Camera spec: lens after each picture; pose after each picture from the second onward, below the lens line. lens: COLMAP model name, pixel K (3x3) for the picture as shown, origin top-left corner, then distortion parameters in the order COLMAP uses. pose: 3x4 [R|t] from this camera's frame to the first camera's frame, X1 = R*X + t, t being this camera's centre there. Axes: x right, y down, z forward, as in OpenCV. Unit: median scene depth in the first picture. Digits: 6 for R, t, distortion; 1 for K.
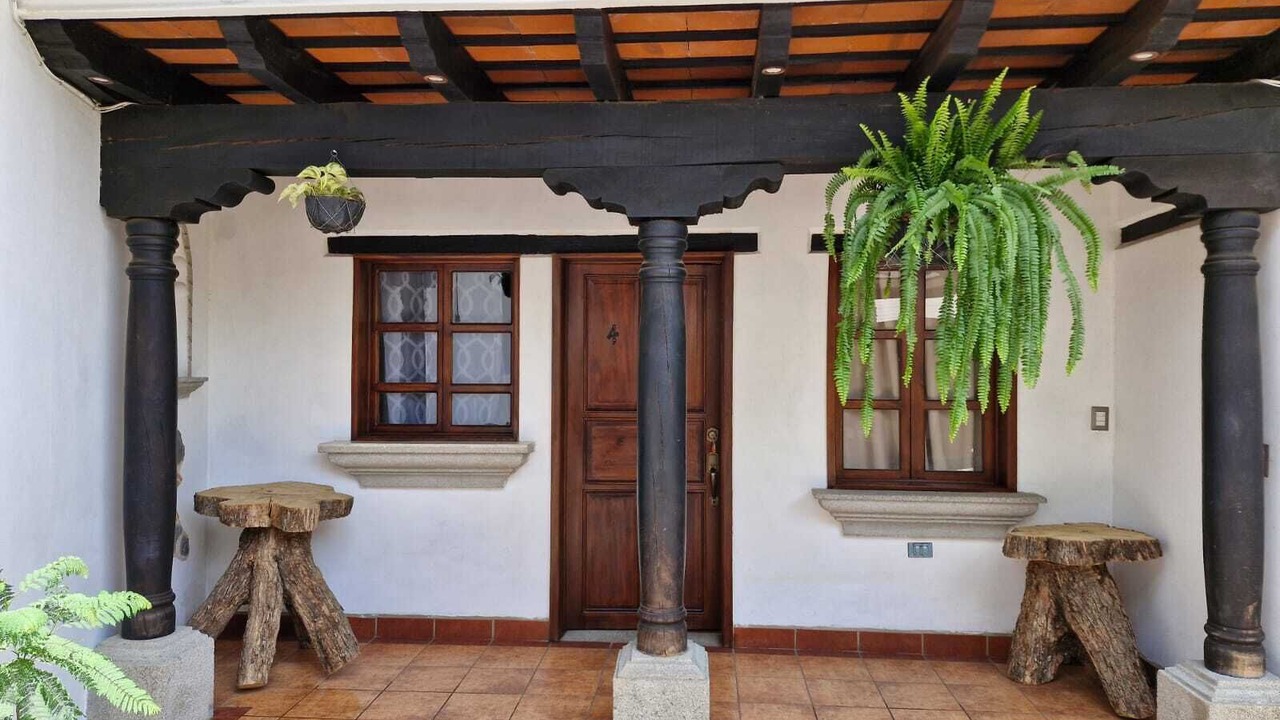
lens RADIAL K [[874.4, 0, 627.1], [0, 874.4, 358.3], [0, 0, 1]] dist [0.117665, -0.140847]
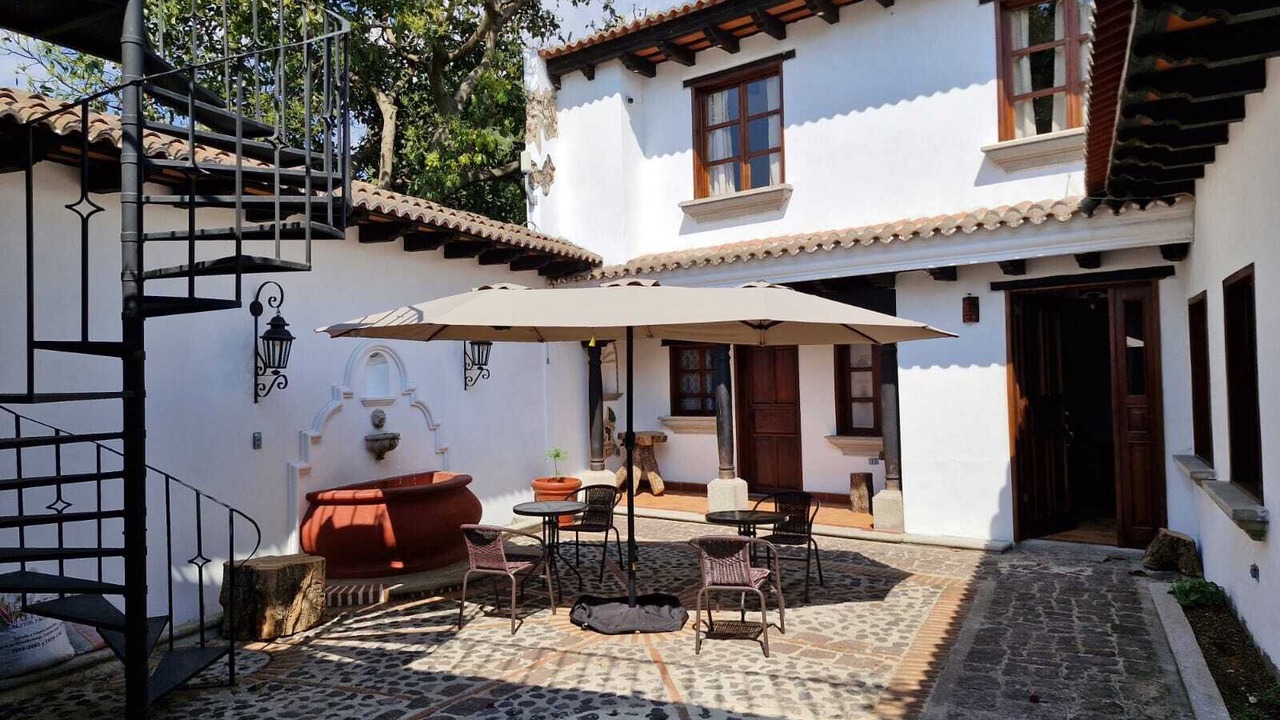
lens RADIAL K [[861.9, 0, 640.0], [0, 861.9, 360.0], [0, 0, 1]] dist [0.103239, -0.134818]
pose [[0.827248, -0.038874, -0.560490, 1.149203], [0.032896, 0.999243, -0.020753, -0.025350], [0.560872, -0.001270, 0.827901, -1.280673]]
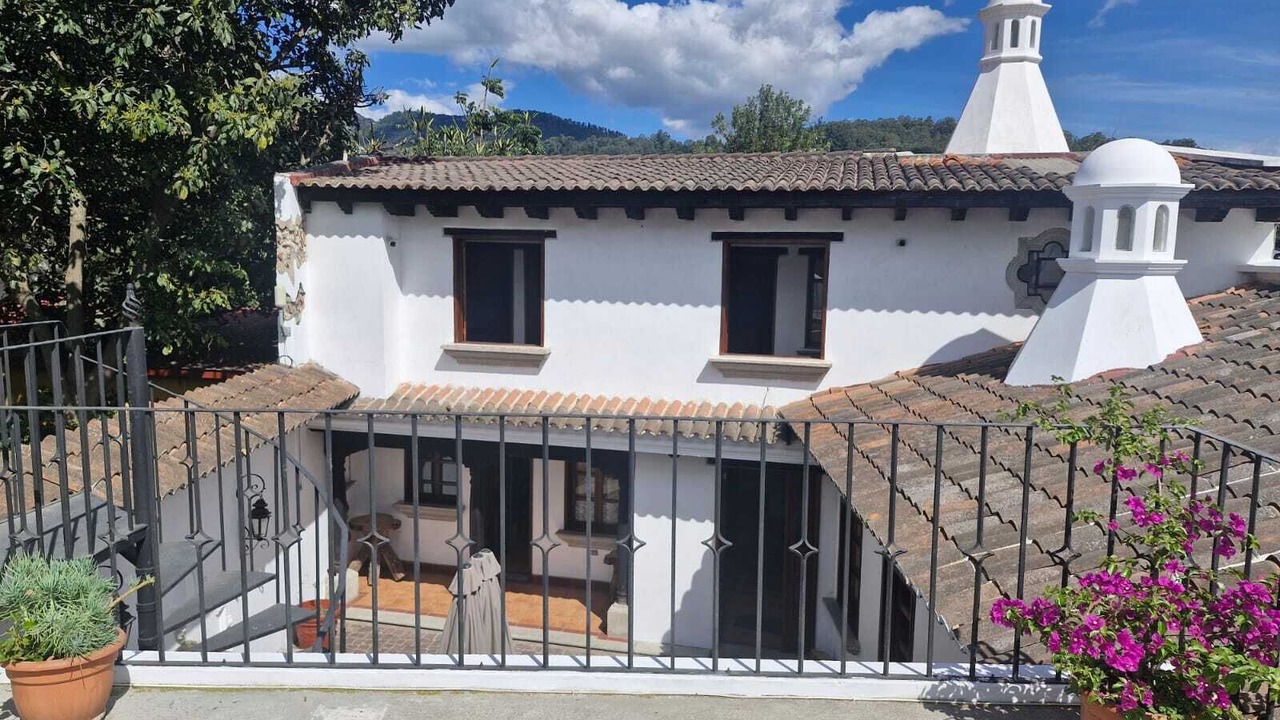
lens RADIAL K [[874.4, 0, 627.1], [0, 874.4, 358.3], [0, 0, 1]] dist [0.117665, -0.140847]
pose [[0.984711, 0.030050, -0.171586, 0.918895], [-0.009293, 0.992668, 0.120516, -0.765057], [0.173949, -0.117078, 0.977770, -1.694258]]
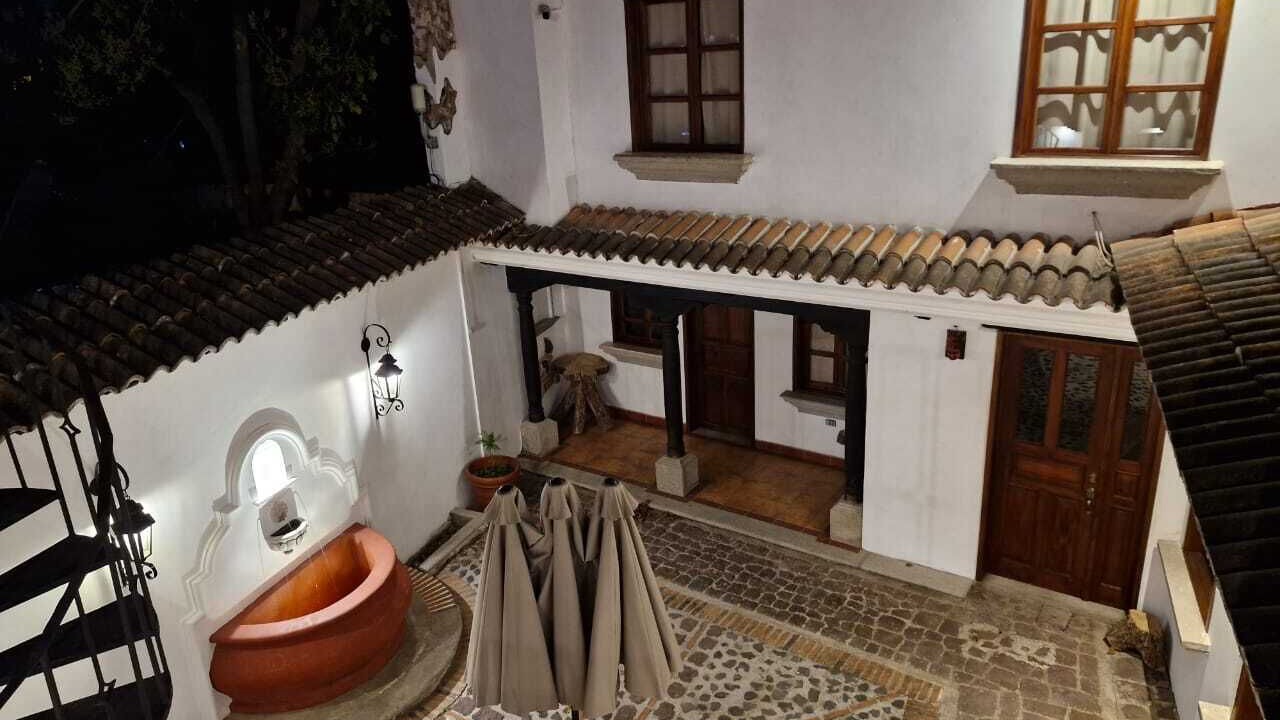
lens RADIAL K [[874.6, 0, 627.5], [0, 874.6, 366.0], [0, 0, 1]] dist [0.131705, -0.177404]
pose [[0.854333, 0.125129, -0.504438, 1.005783], [0.064334, 0.937659, 0.341551, -0.716008], [0.515729, -0.324251, 0.793023, -0.961068]]
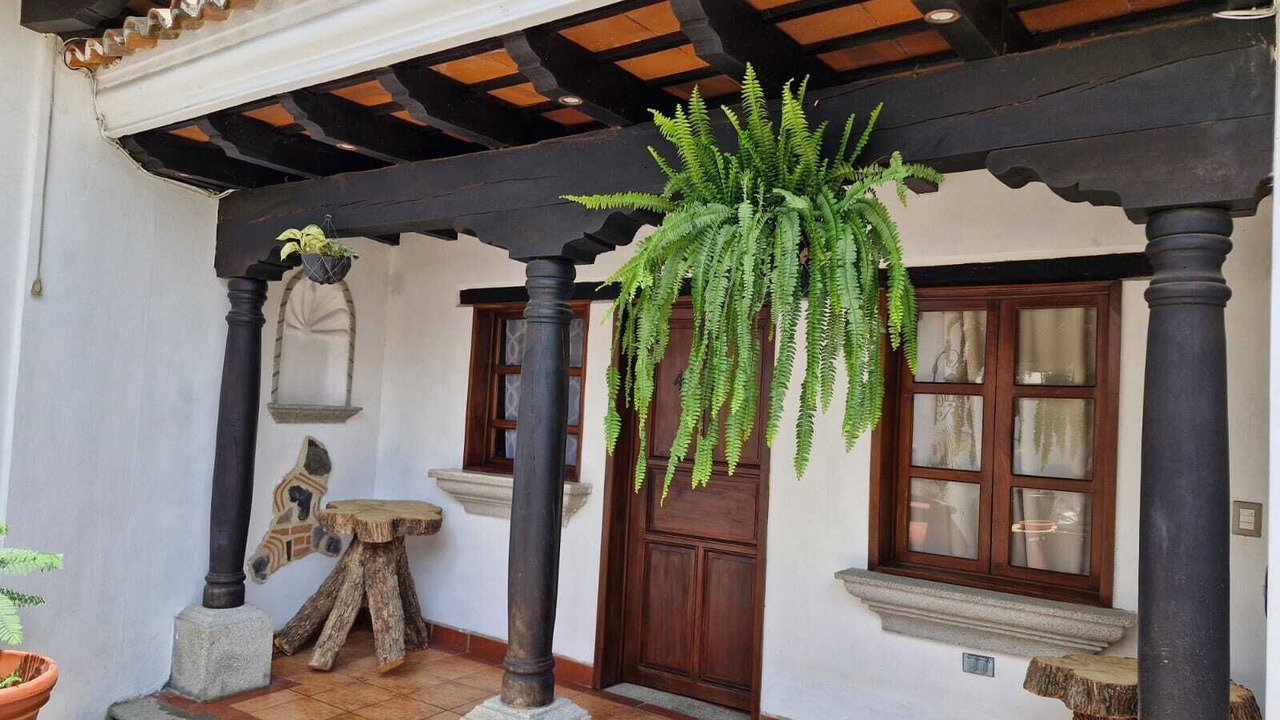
lens RADIAL K [[874.6, 0, 627.5], [0, 874.6, 366.0], [0, 0, 1]] dist [0.131705, -0.177404]
pose [[0.859569, 0.016488, -0.510753, 0.475808], [-0.043898, 0.998167, -0.041655, -0.000773], [0.509130, 0.058227, 0.858718, 0.152933]]
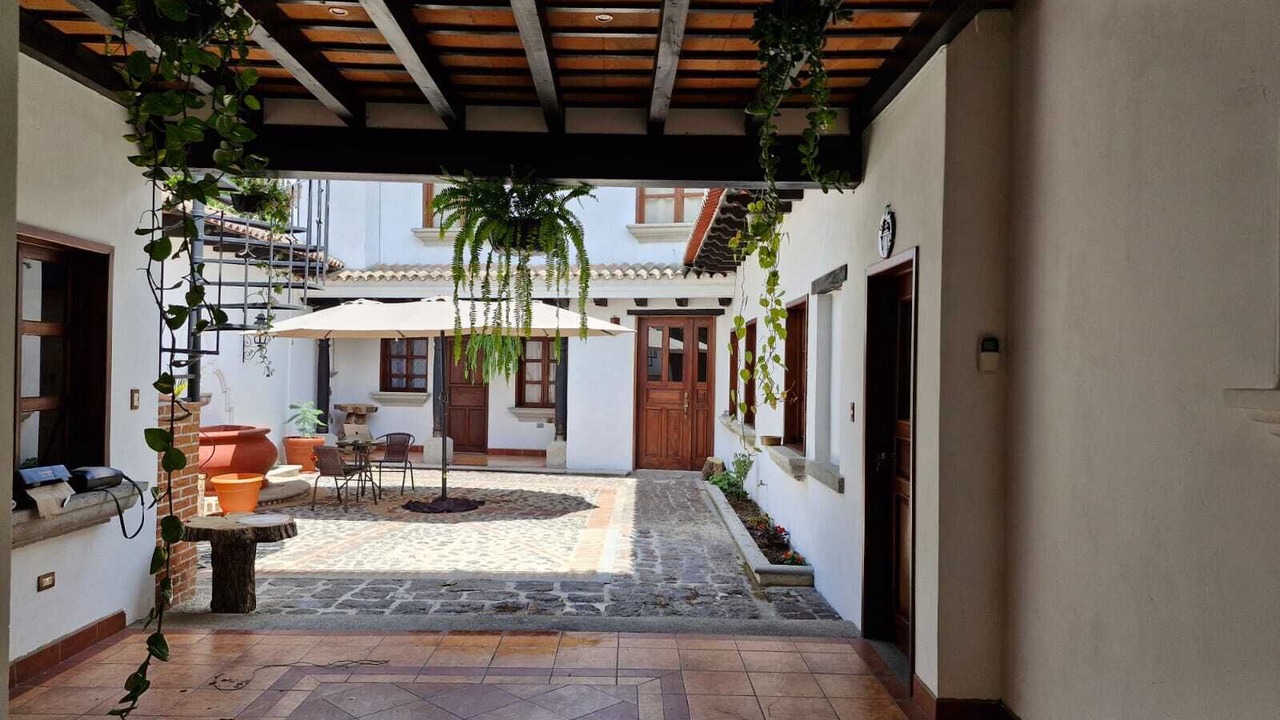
lens RADIAL K [[874.4, 0, 627.1], [0, 874.4, 358.3], [0, 0, 1]] dist [0.117665, -0.140847]
pose [[0.987703, 0.010058, -0.156018, 1.196398], [-0.011603, 0.999892, -0.008990, -0.012523], [0.155910, 0.010689, 0.987713, -2.263915]]
